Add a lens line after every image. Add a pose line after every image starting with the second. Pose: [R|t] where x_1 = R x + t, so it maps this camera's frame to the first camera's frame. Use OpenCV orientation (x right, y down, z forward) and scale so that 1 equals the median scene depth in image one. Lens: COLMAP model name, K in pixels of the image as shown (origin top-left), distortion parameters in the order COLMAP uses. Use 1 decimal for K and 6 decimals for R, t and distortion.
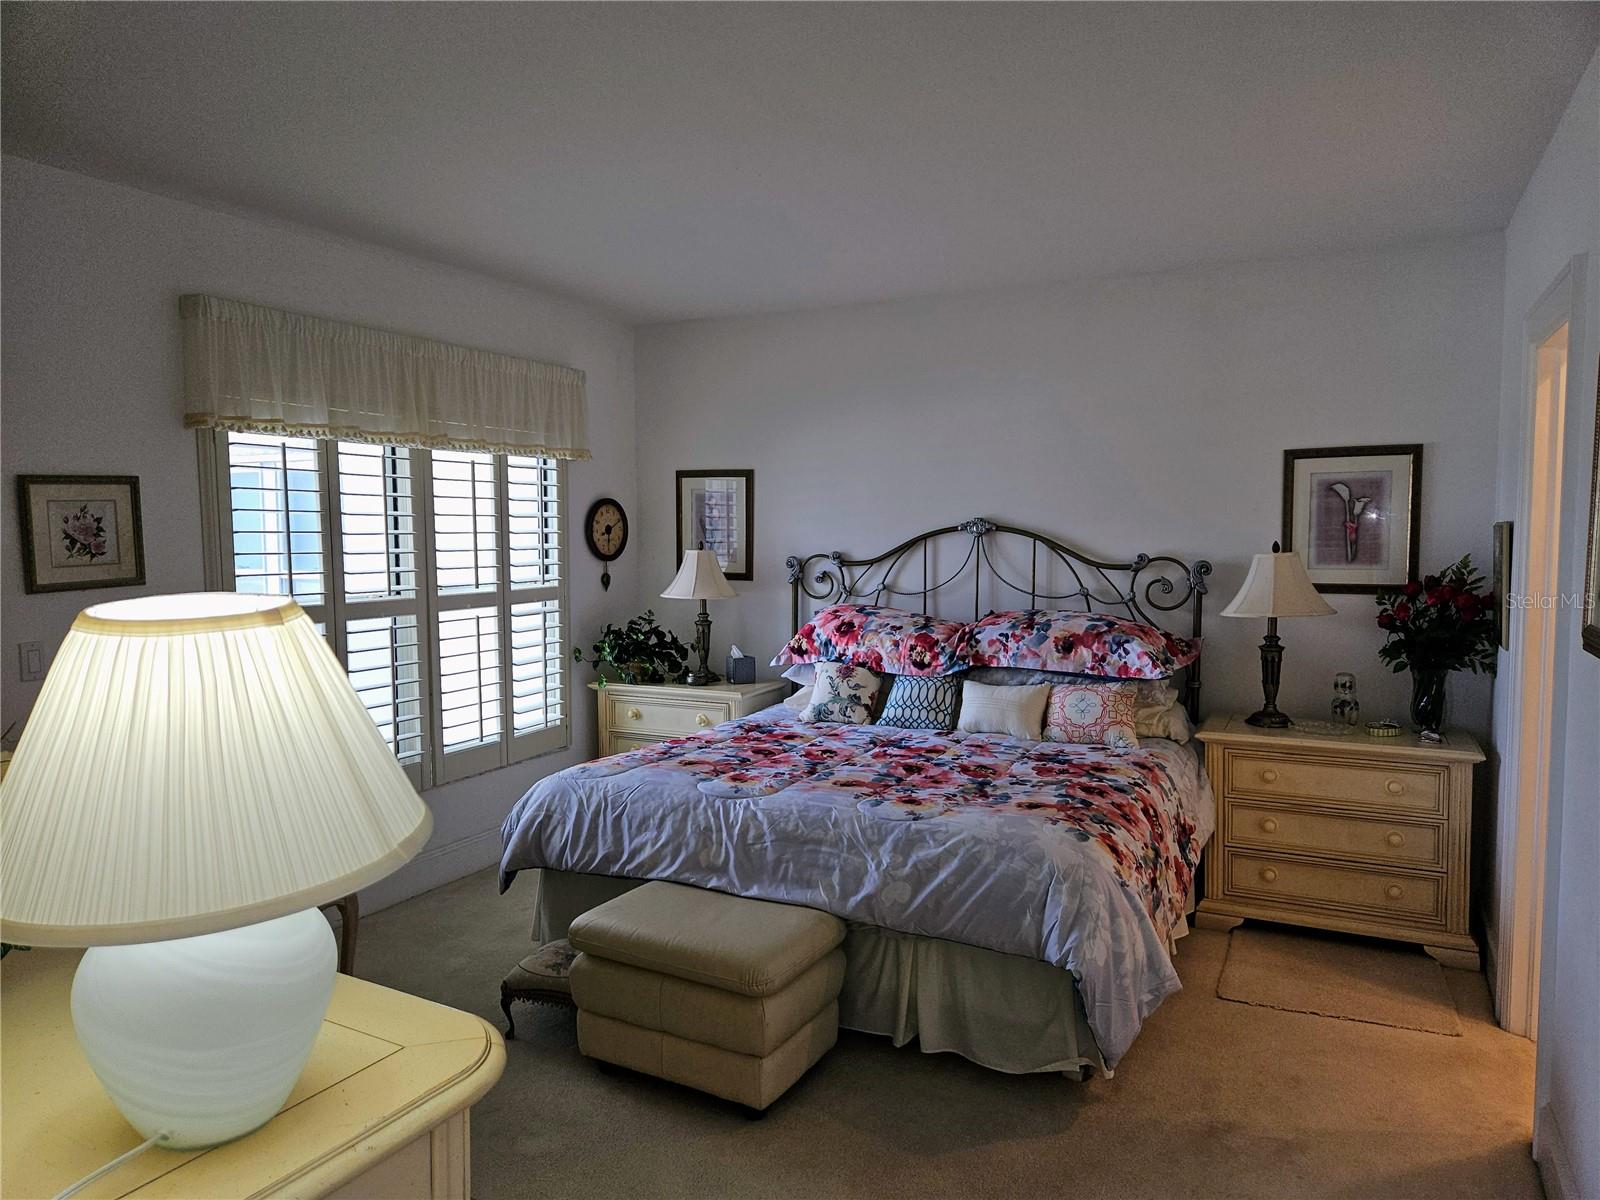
lens RADIAL K [[1058.1, 0, 857.0], [0, 1058.1, 602.8], [0, 0, 1]] dist [0.079407, -0.065030]
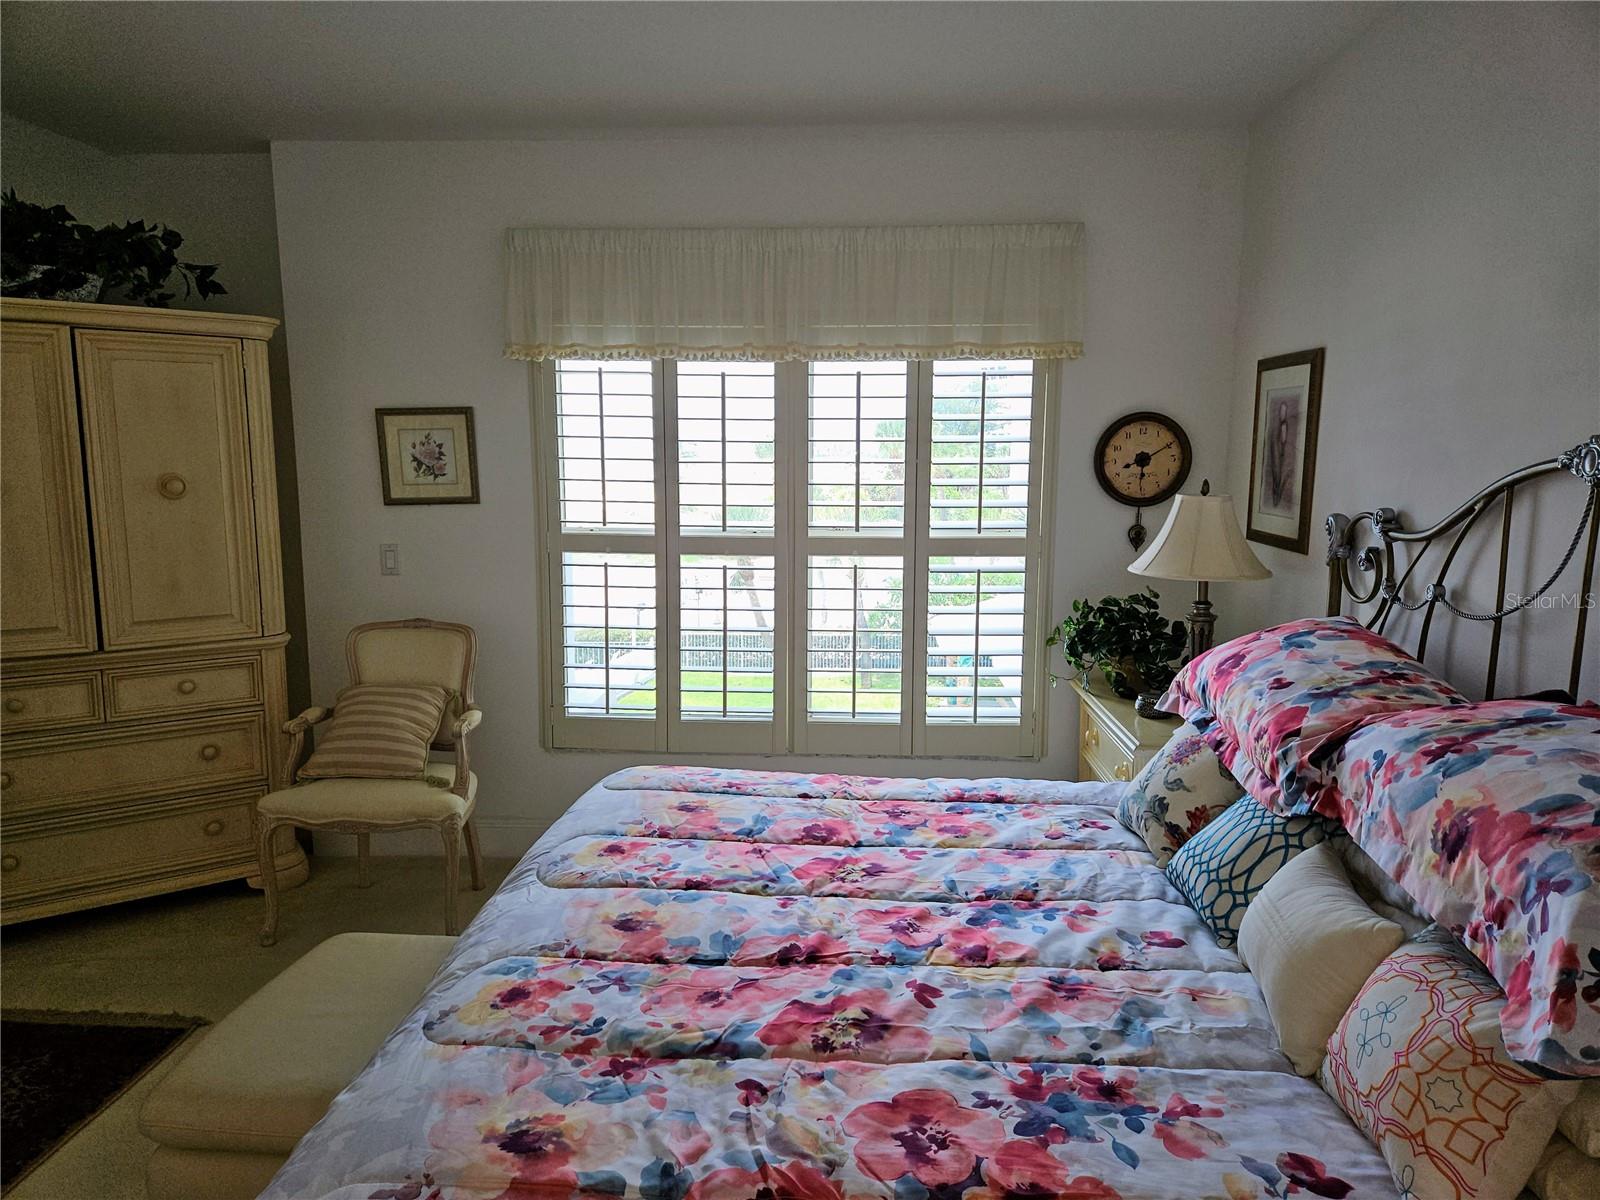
lens RADIAL K [[1058.1, 0, 767.0], [0, 1058.1, 626.2], [0, 0, 1]] dist [0.079407, -0.065030]
pose [[0.378156, 0.149945, -0.913518, 0.405998], [-0.073301, 0.988547, 0.131917, -0.048199], [0.922835, 0.017076, 0.384816, 0.689396]]
